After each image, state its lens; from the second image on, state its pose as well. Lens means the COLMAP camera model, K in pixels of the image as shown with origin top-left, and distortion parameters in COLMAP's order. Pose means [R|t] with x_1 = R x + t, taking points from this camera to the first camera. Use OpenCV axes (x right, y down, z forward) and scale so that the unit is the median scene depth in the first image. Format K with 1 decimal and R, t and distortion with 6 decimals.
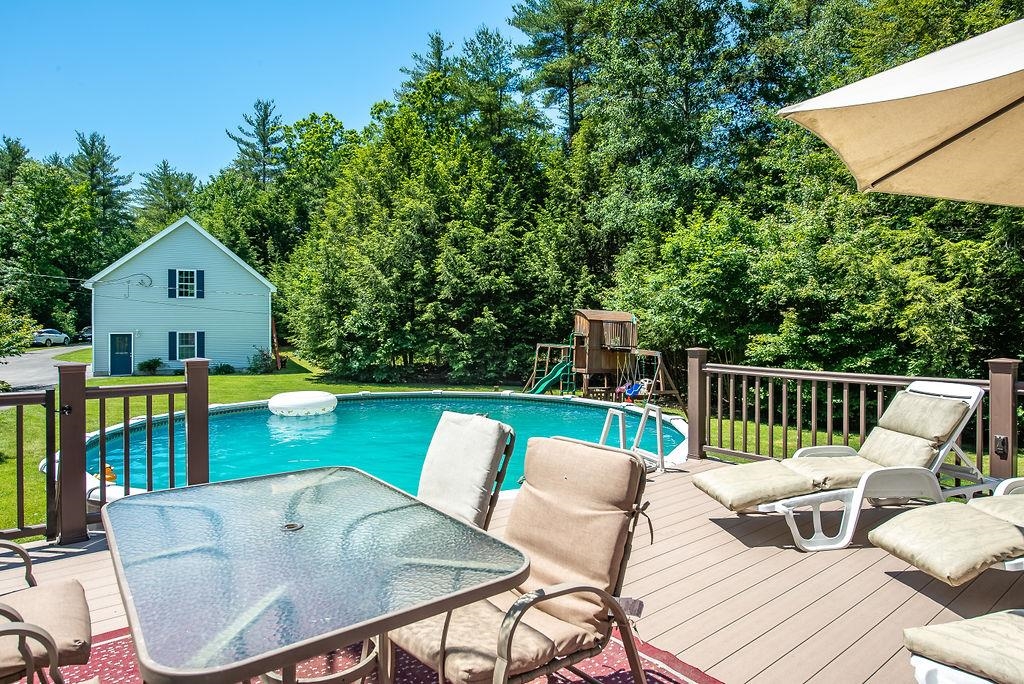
lens RADIAL K [[591.6, 0, 512.0], [0, 591.6, 342.0], [0, 0, 1]] dist [0.000258, -0.000140]
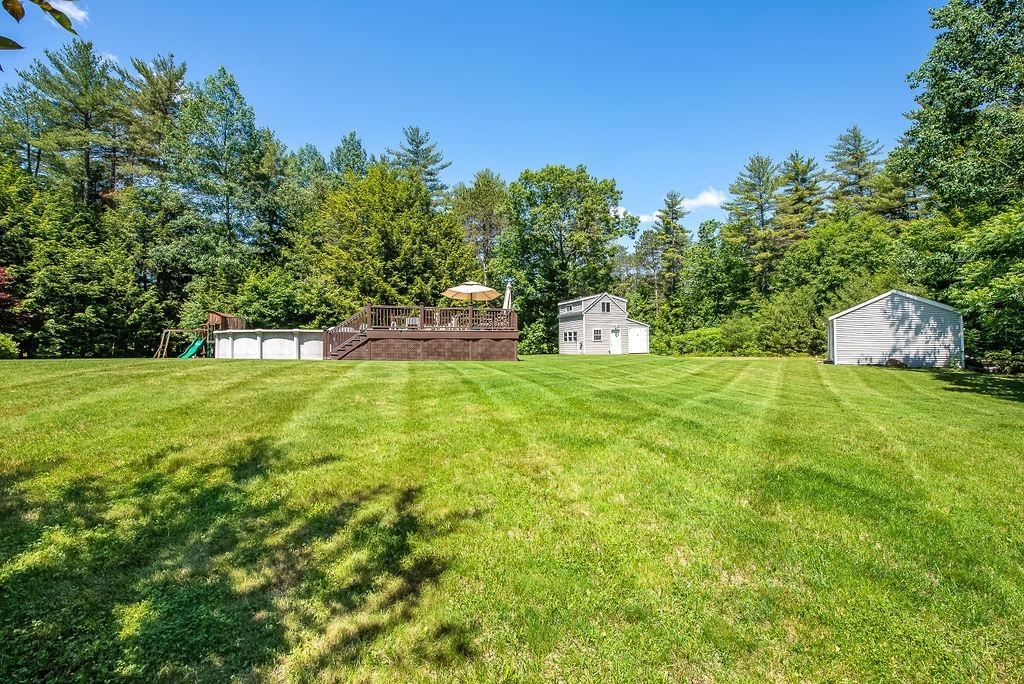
lens RADIAL K [[410.8, 0, 516.8], [0, 410.8, 339.1], [0, 0, 1]] dist [-0.000246, -0.007025]
pose [[0.344324, 0.014806, 0.938734, -0.693247], [0.037490, 0.998861, -0.029505, 0.099582], [-0.938102, 0.045353, 0.343377, -0.336203]]
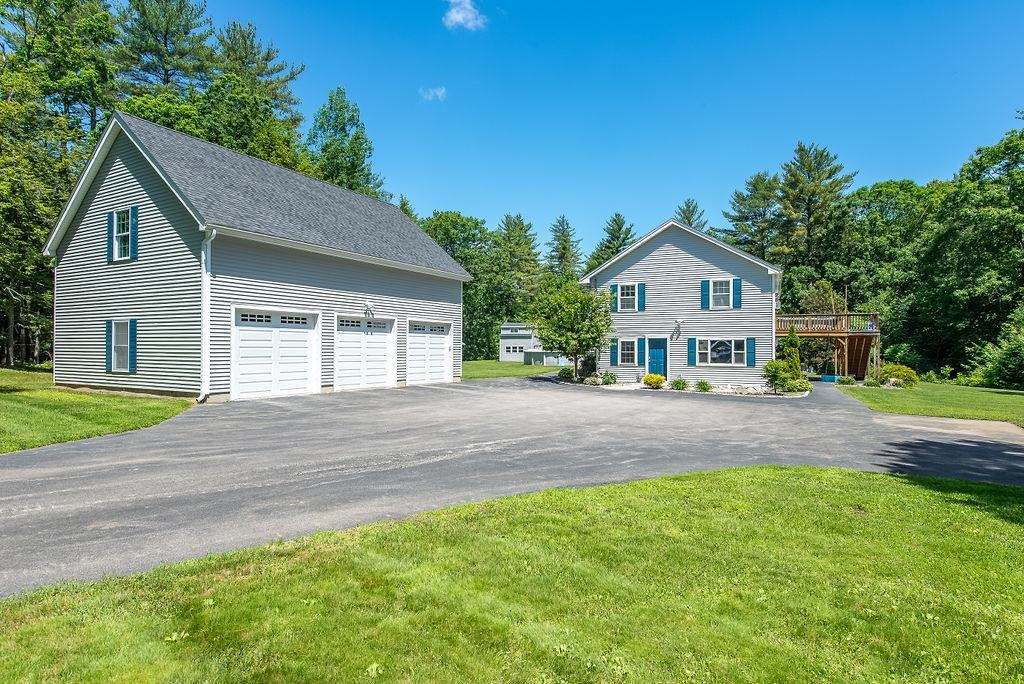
lens RADIAL K [[558.1, 0, 512.0], [0, 558.1, 342.0], [0, 0, 1]] dist [0.006902, -0.000301]
pose [[-0.550674, 0.008059, 0.834682, -1.782444], [0.026158, 0.999629, 0.007606, -0.015044], [-0.834311, 0.026022, -0.550680, 1.744235]]
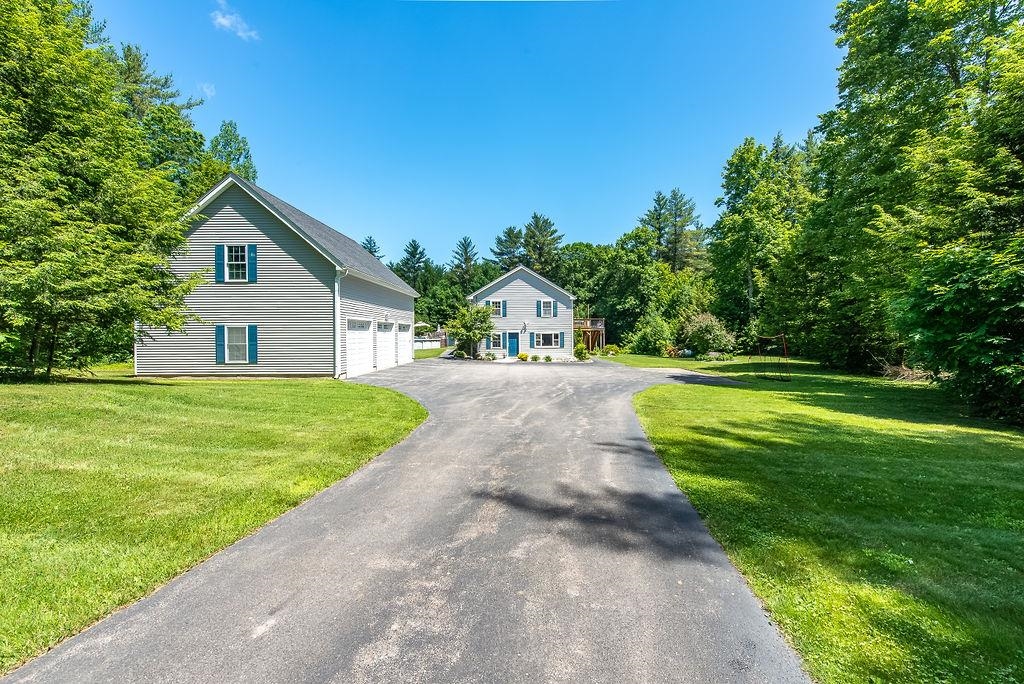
lens RADIAL K [[410.8, 0, 516.8], [0, 410.8, 339.1], [0, 0, 1]] dist [-0.000246, -0.007025]
pose [[-0.890597, -0.001276, 0.454791, -1.668520], [0.021018, 0.998812, 0.043962, -0.050134], [-0.454307, 0.048711, -0.889512, 2.213523]]
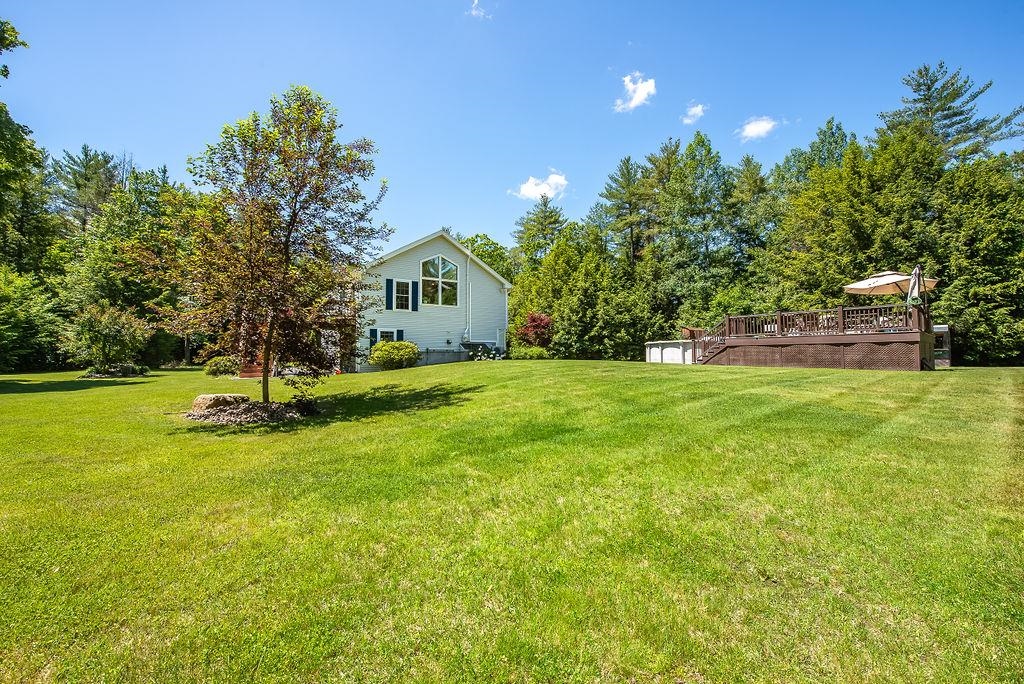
lens RADIAL K [[410.8, 0, 516.8], [0, 410.8, 339.1], [0, 0, 1]] dist [-0.000246, -0.007025]
pose [[0.999581, -0.005394, 0.028425, -0.562639], [0.007604, 0.996907, -0.078219, 0.113444], [-0.027916, 0.078402, 0.996531, -0.624917]]
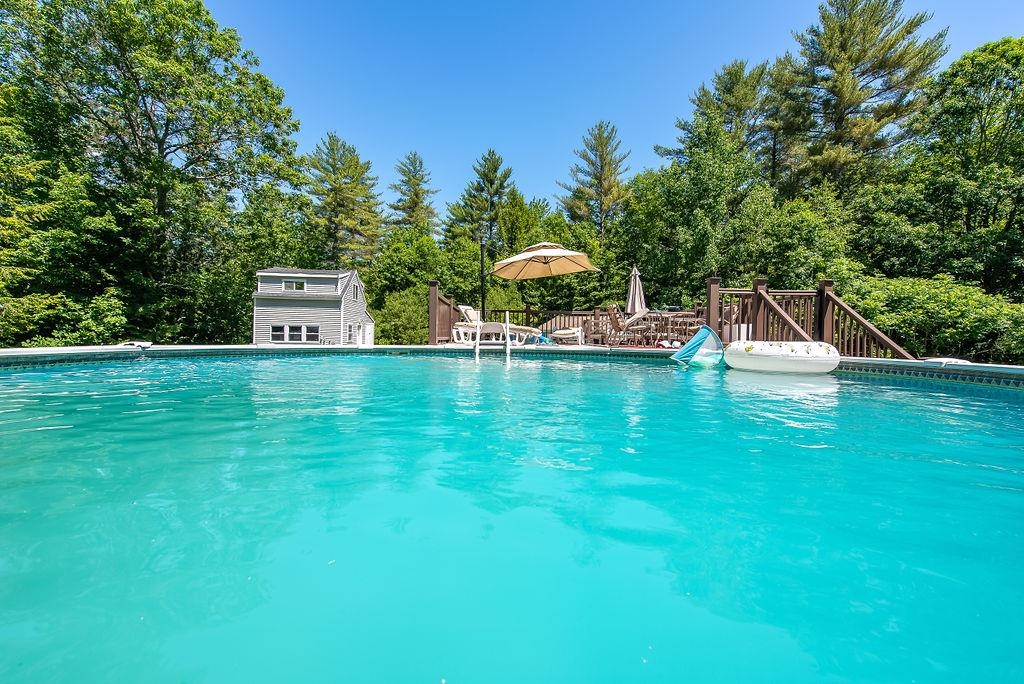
lens RADIAL K [[430.8, 0, 512.0], [0, 430.8, 342.0], [0, 0, 1]] dist [0.037474, 0.000016]
pose [[-0.789616, -0.021864, 0.613211, -0.159414], [0.001138, 0.999311, 0.037096, 0.036155], [-0.613600, 0.029990, -0.789048, 0.480042]]
